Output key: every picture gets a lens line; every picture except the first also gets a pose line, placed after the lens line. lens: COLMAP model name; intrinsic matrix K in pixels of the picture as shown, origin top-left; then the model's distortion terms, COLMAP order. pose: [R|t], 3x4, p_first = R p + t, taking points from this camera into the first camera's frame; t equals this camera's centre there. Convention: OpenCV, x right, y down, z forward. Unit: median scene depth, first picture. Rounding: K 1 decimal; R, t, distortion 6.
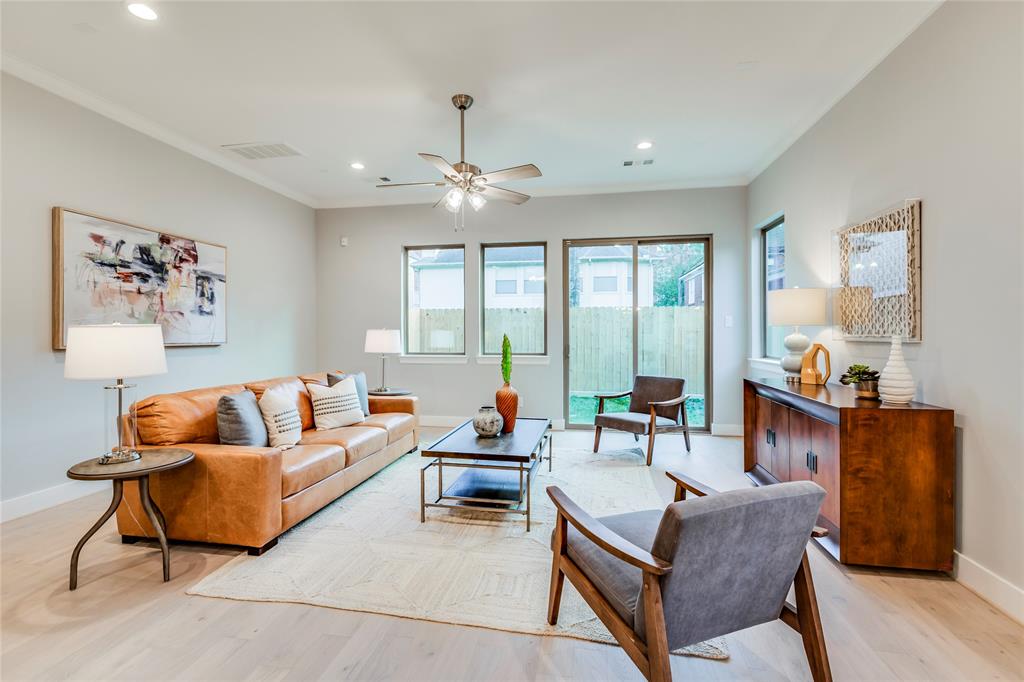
lens RADIAL K [[458.0, 0, 507.7], [0, 458.0, 337.0], [0, 0, 1]] dist [0.002405, -0.001671]
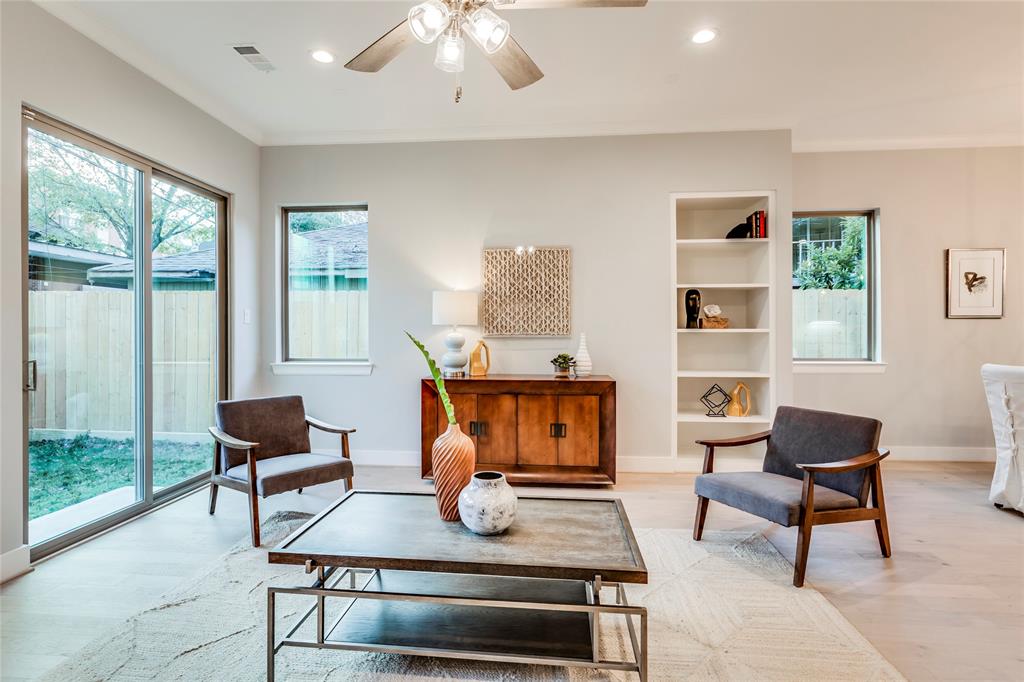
lens RADIAL K [[509.1, 0, 504.9], [0, 509.1, 332.9], [0, 0, 1]] dist [-0.008166, 0.005141]
pose [[-0.094881, -0.001413, 0.995488, -0.570519], [0.009983, 0.999947, 0.002371, -0.006726], [-0.995439, 0.010163, -0.094862, 0.959667]]
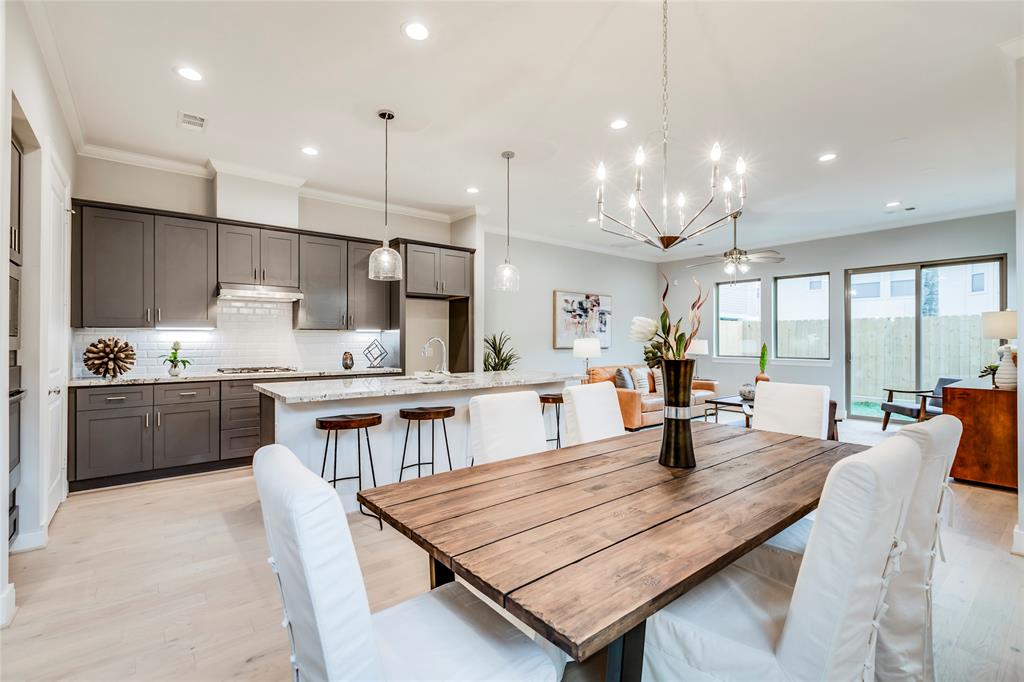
lens RADIAL K [[458.0, 0, 508.2], [0, 458.0, 339.0], [0, 0, 1]] dist [0.002405, -0.001671]
pose [[0.753552, 0.002188, -0.657384, 0.396000], [-0.009459, 0.999927, -0.007516, -0.000356], [0.657320, 0.011882, 0.753518, -0.901808]]
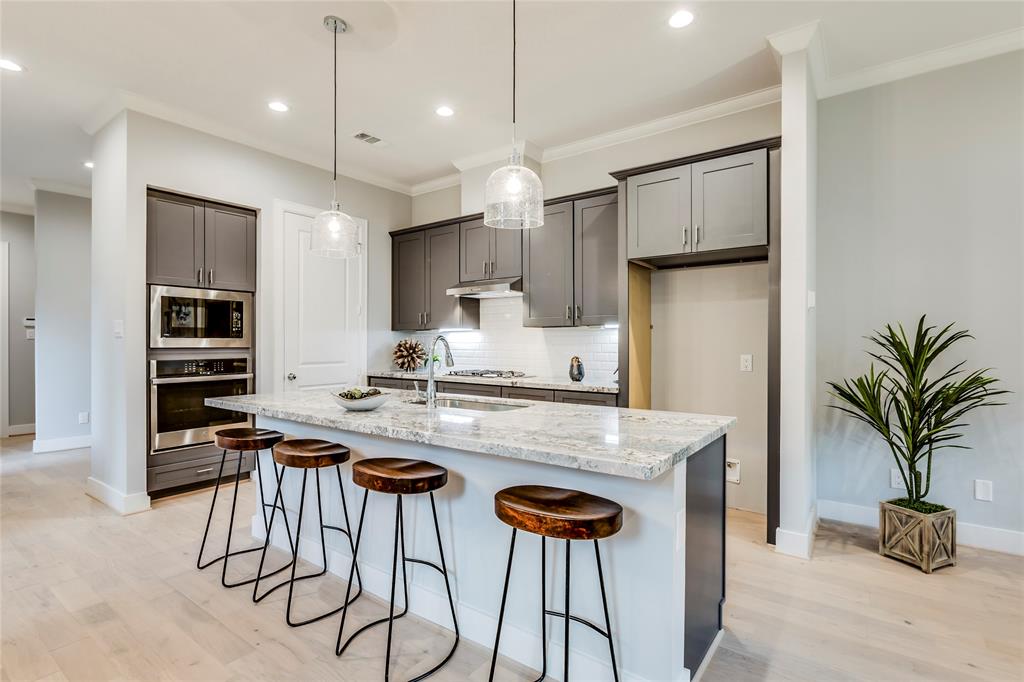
lens RADIAL K [[484.1, 0, 521.0], [0, 484.1, 347.2], [0, 0, 1]] dist [-0.007138, 0.001924]
pose [[-0.428757, 0.015185, -0.903292, 0.106089], [-0.005896, 0.999790, 0.019606, -0.009274], [0.903400, 0.013732, -0.428578, 0.221929]]
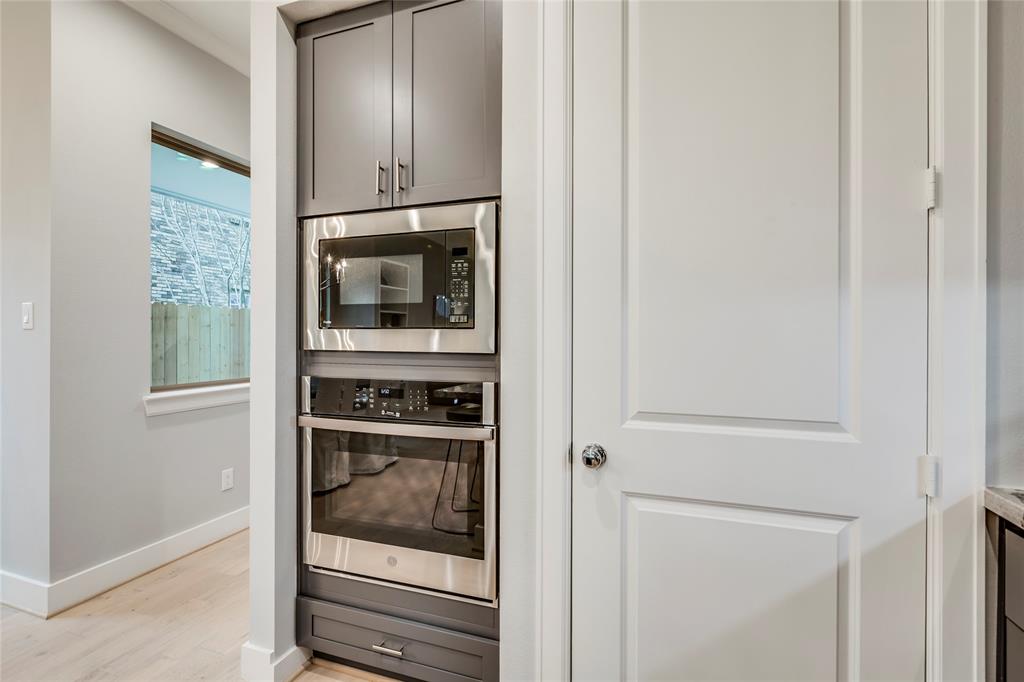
lens RADIAL K [[458.0, 0, 518.1], [0, 458.0, 340.6], [0, 0, 1]] dist [0.002405, -0.001671]
pose [[-0.988925, -0.003049, 0.148387, -0.738121], [-0.003411, 0.999992, -0.002180, 0.007533], [-0.148379, -0.002662, -0.988927, -0.478035]]
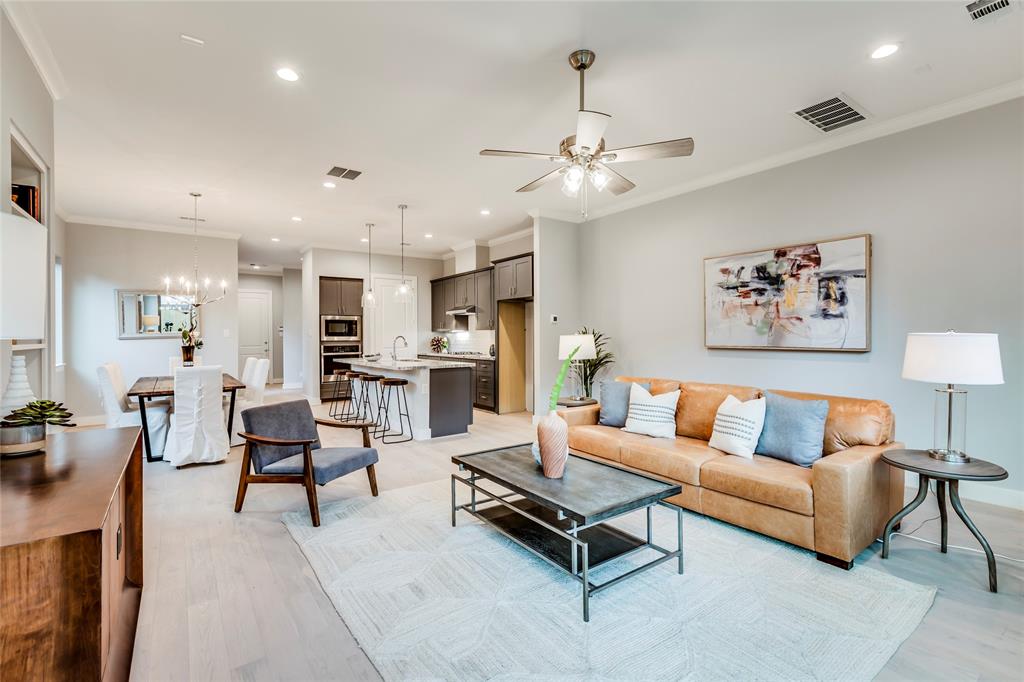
lens RADIAL K [[458.0, 0, 511.6], [0, 458.0, 334.4], [0, 0, 1]] dist [0.002405, -0.001671]
pose [[-0.690404, 0.006083, -0.723399, 0.554109], [0.002330, 0.999978, 0.006185, -0.027460], [0.723420, 0.002585, -0.690403, 1.417028]]
